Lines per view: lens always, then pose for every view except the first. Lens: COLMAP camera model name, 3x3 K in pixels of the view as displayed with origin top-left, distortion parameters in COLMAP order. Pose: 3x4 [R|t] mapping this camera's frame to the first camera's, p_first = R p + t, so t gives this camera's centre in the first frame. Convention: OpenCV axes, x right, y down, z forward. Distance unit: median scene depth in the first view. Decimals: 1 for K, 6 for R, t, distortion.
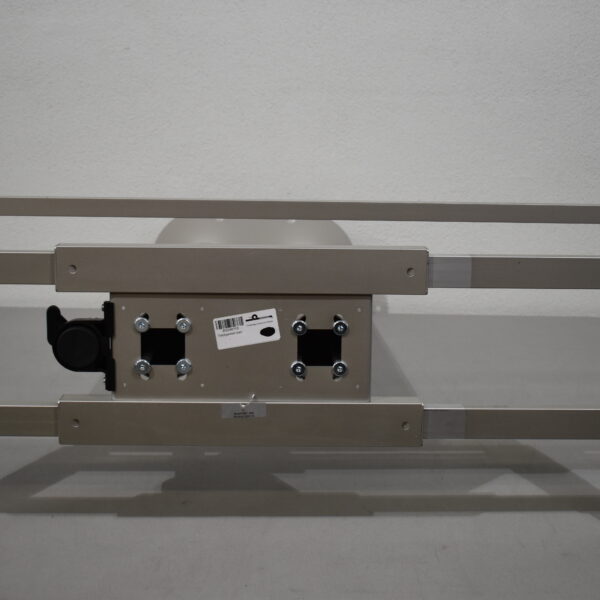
lens RADIAL K [[1043.2, 0, 297.1], [0, 1043.2, 298.7], [0, 0, 1]] dist [-0.116806, 0.000000]
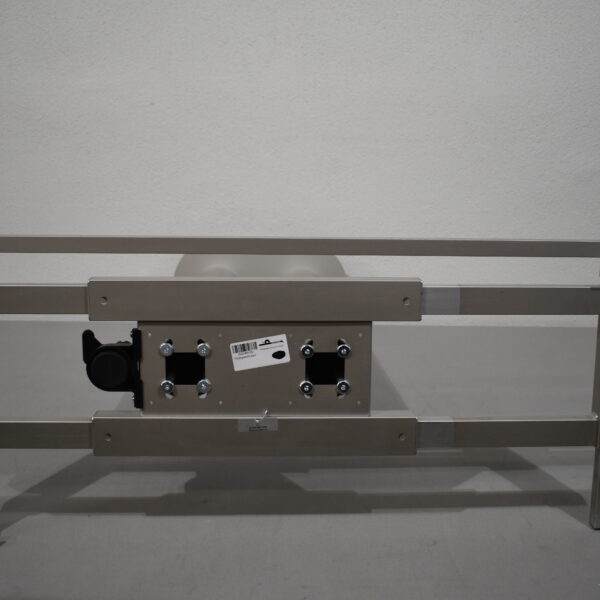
lens RADIAL K [[826.9, 0, 304.0], [0, 826.9, 302.2], [0, 0, 1]] dist [-0.124372, 0.000000]
pose [[0.999813, -0.006011, 0.018405, -0.016616], [0.006026, 0.999982, -0.000731, -0.023123], [-0.018400, 0.000842, 0.999830, 0.107685]]
